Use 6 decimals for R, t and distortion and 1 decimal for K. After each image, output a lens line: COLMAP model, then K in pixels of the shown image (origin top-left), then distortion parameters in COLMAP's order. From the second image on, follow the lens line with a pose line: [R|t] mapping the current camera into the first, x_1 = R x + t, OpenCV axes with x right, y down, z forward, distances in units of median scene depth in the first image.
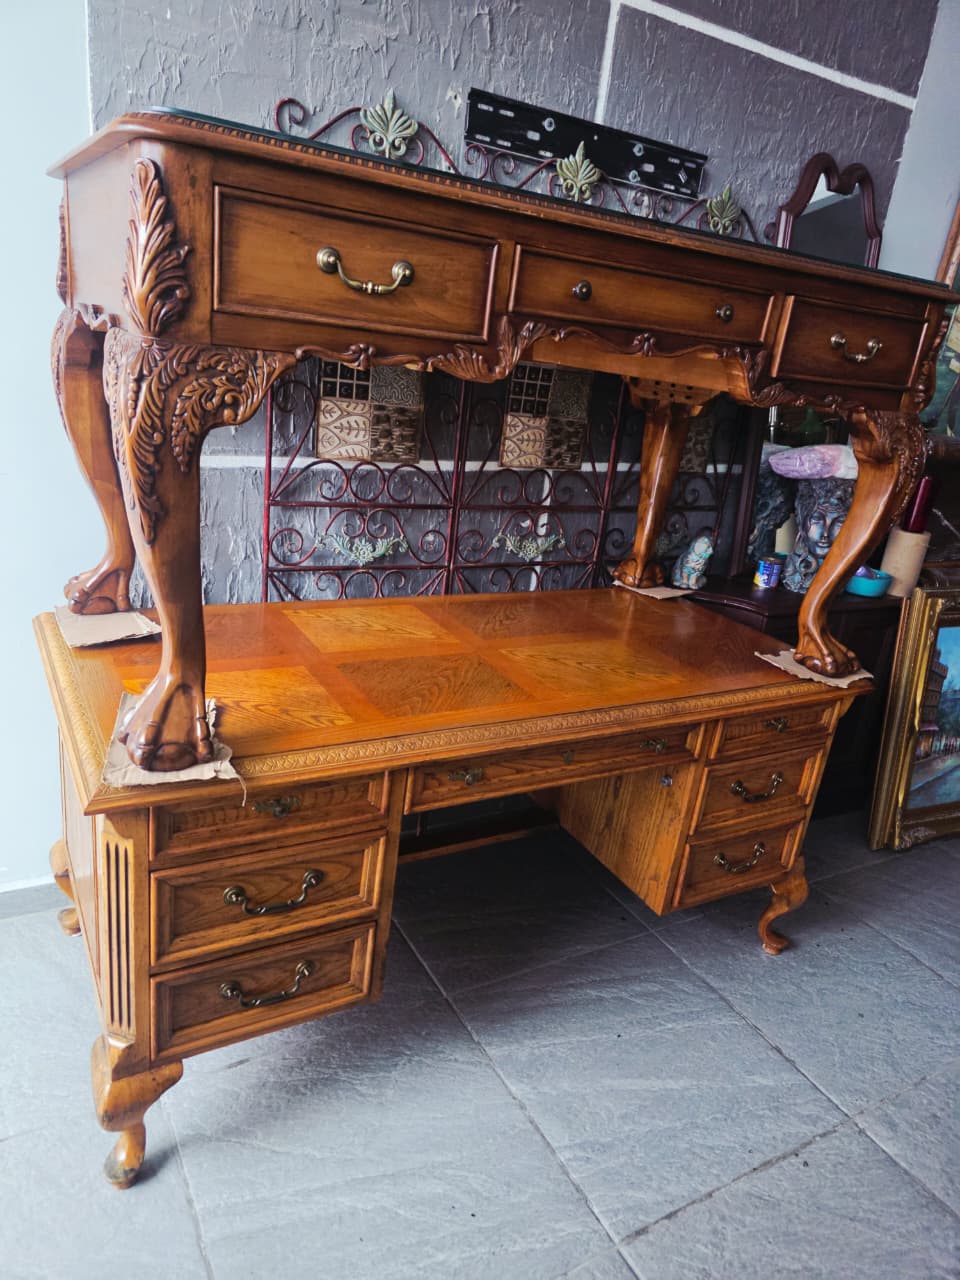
lens RADIAL K [[871.9, 0, 469.1], [0, 871.9, 648.0], [0, 0, 1]] dist [0.039791, -0.036640]
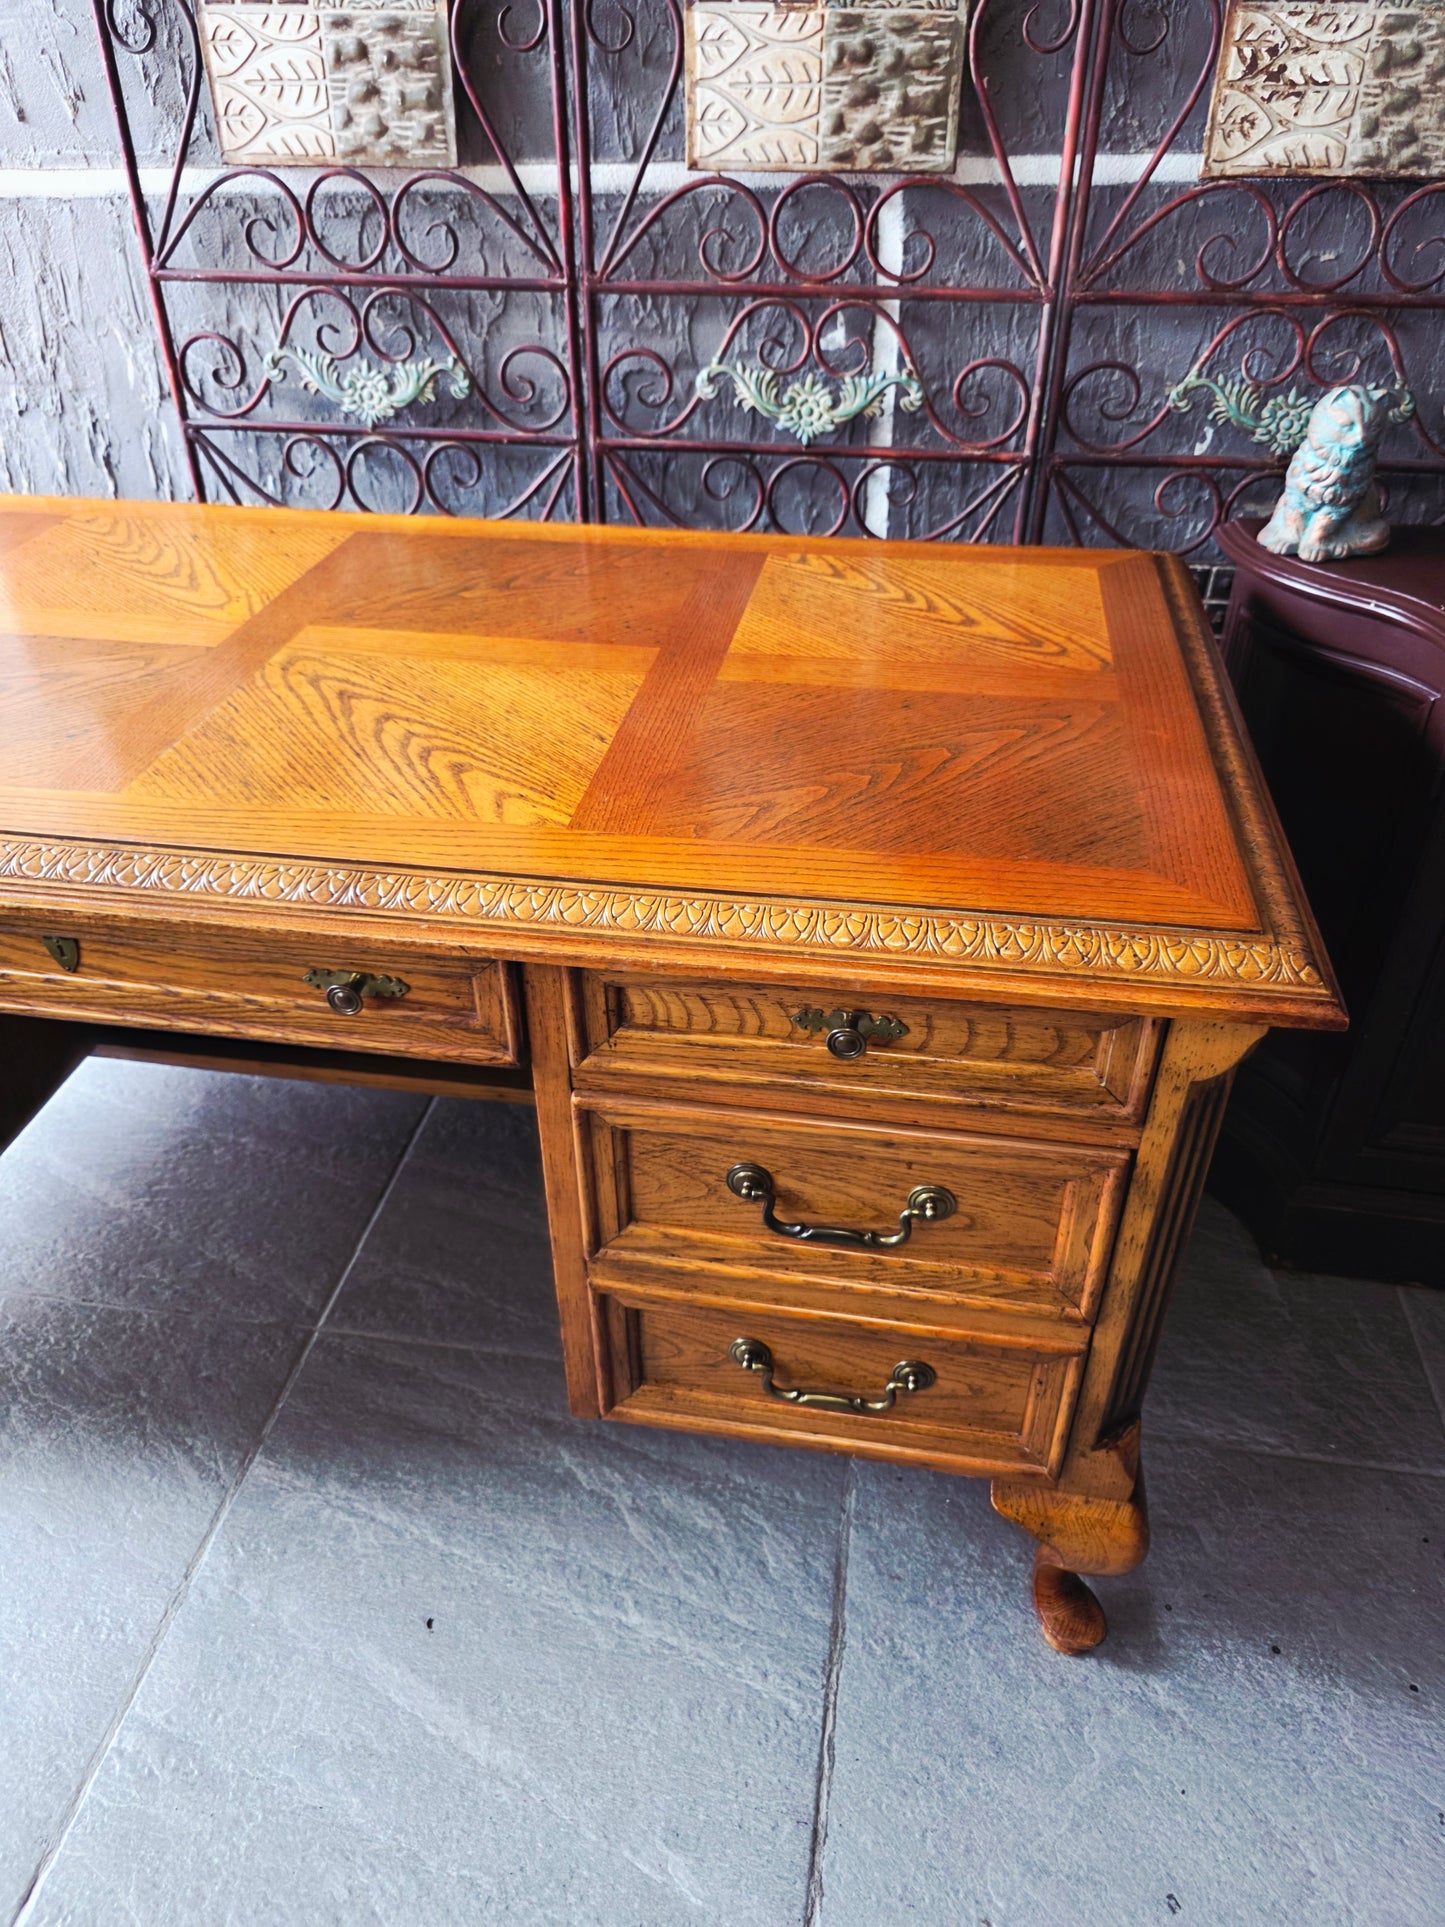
lens RADIAL K [[1334.3, 0, 718.9], [0, 1334.3, 940.7], [0, 0, 1]] dist [0.039257, -0.042689]
pose [[0.771906, 0.255148, -0.582290, 0.575440], [-0.121885, 0.958332, 0.258348, -0.045514], [0.623944, -0.128448, 0.770841, 0.611477]]
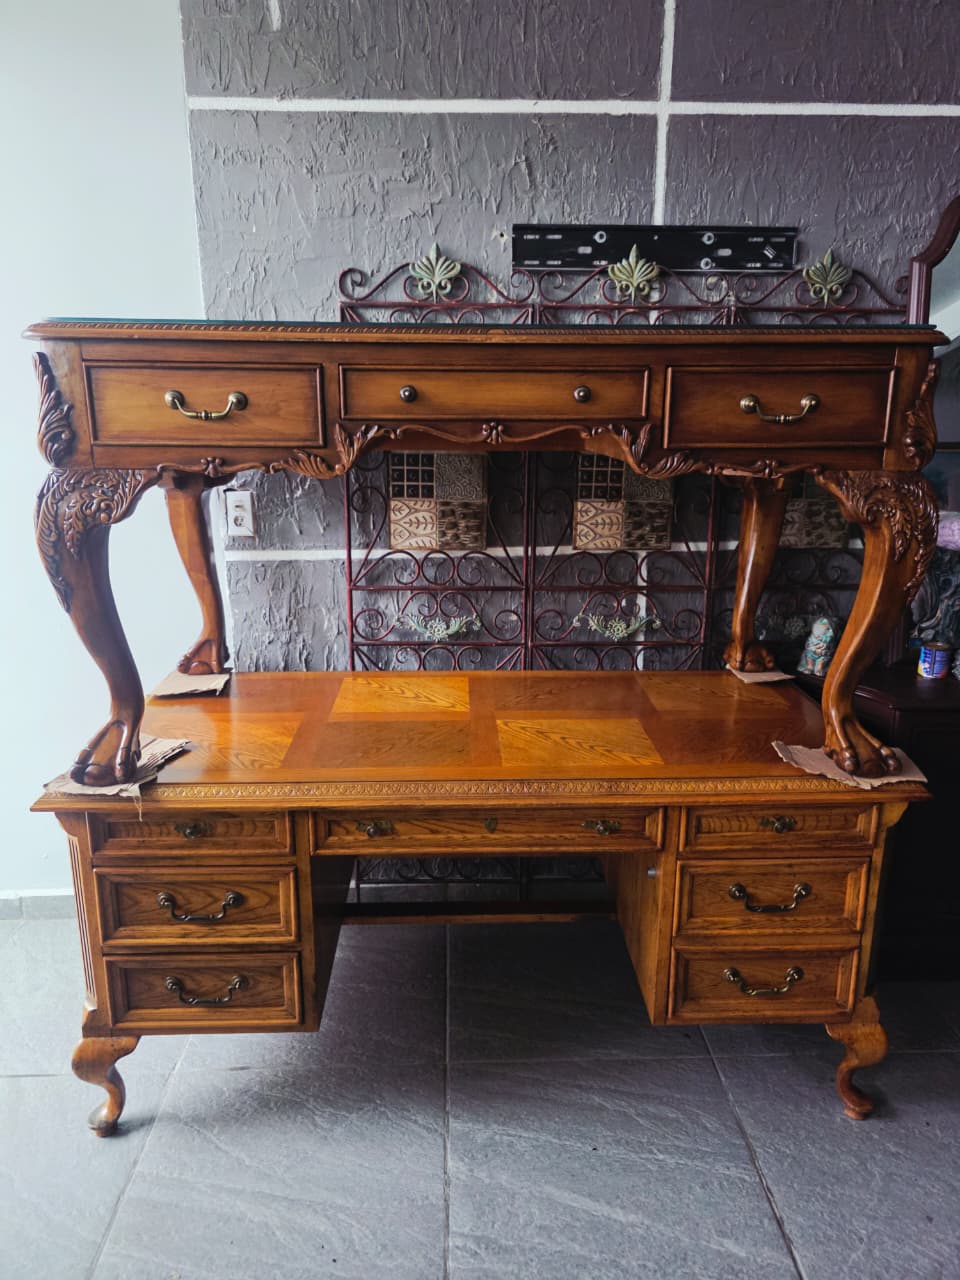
lens RADIAL K [[865.7, 0, 478.3], [0, 865.7, 625.5], [0, 0, 1]] dist [0.045562, -0.047162]
pose [[0.879349, 0.001388, -0.476176, 0.514869], [-0.064910, 0.991011, -0.116979, 0.011935], [0.471733, 0.133774, 0.871535, 0.069135]]
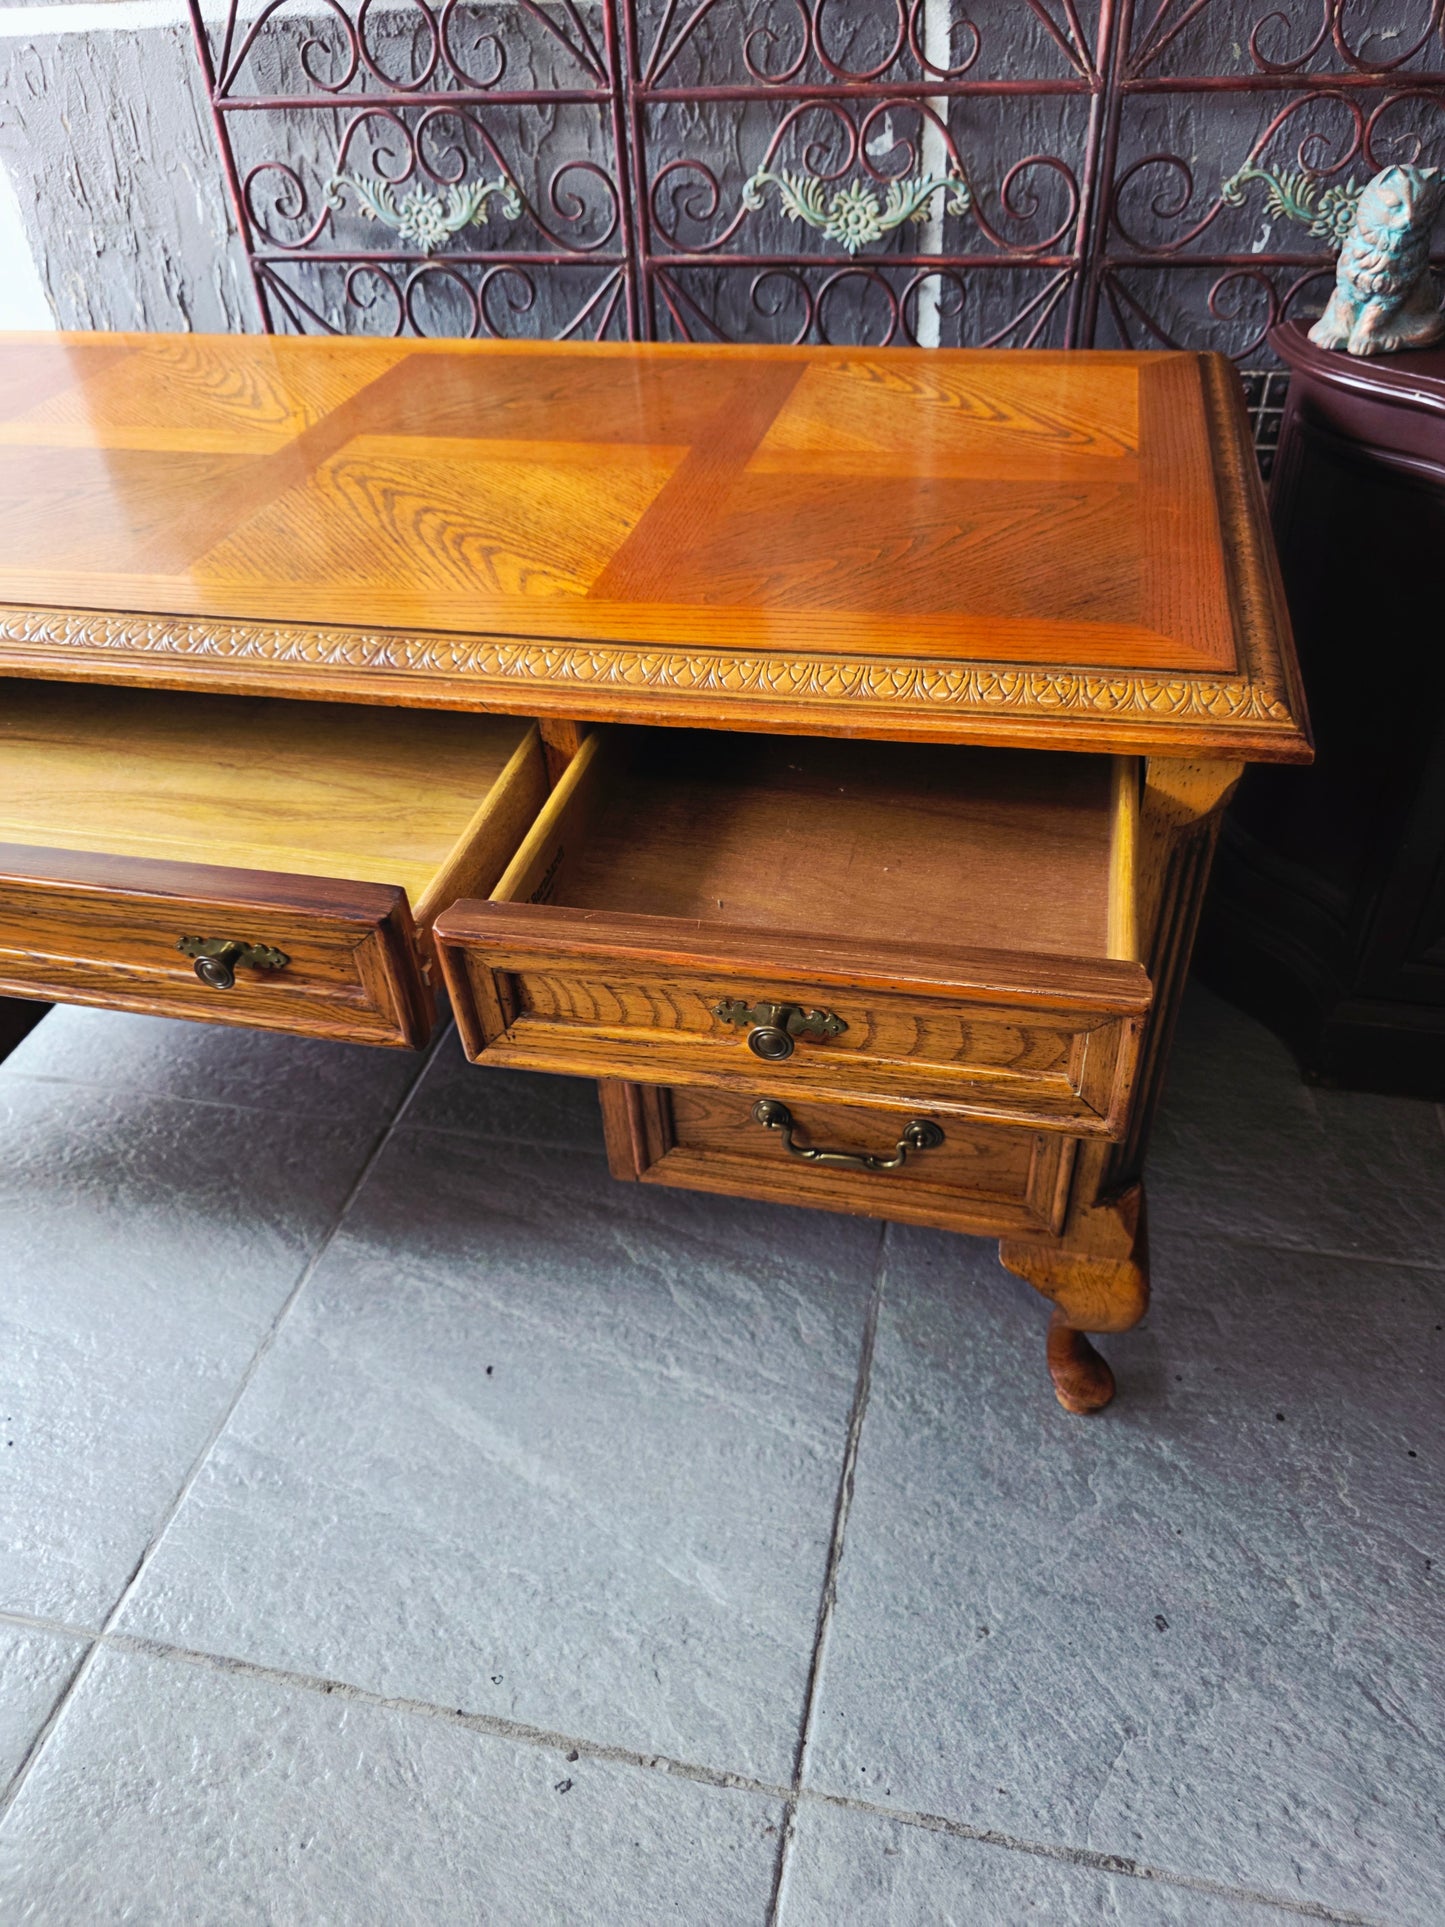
lens RADIAL K [[1335.5, 0, 730.7], [0, 1335.5, 947.6], [0, 0, 1]] dist [0.032258, -0.036524]
pose [[0.728568, 0.303896, -0.613869, 0.635963], [-0.104316, 0.934967, 0.339049, -0.007646], [0.676983, -0.182984, 0.712889, 0.603617]]
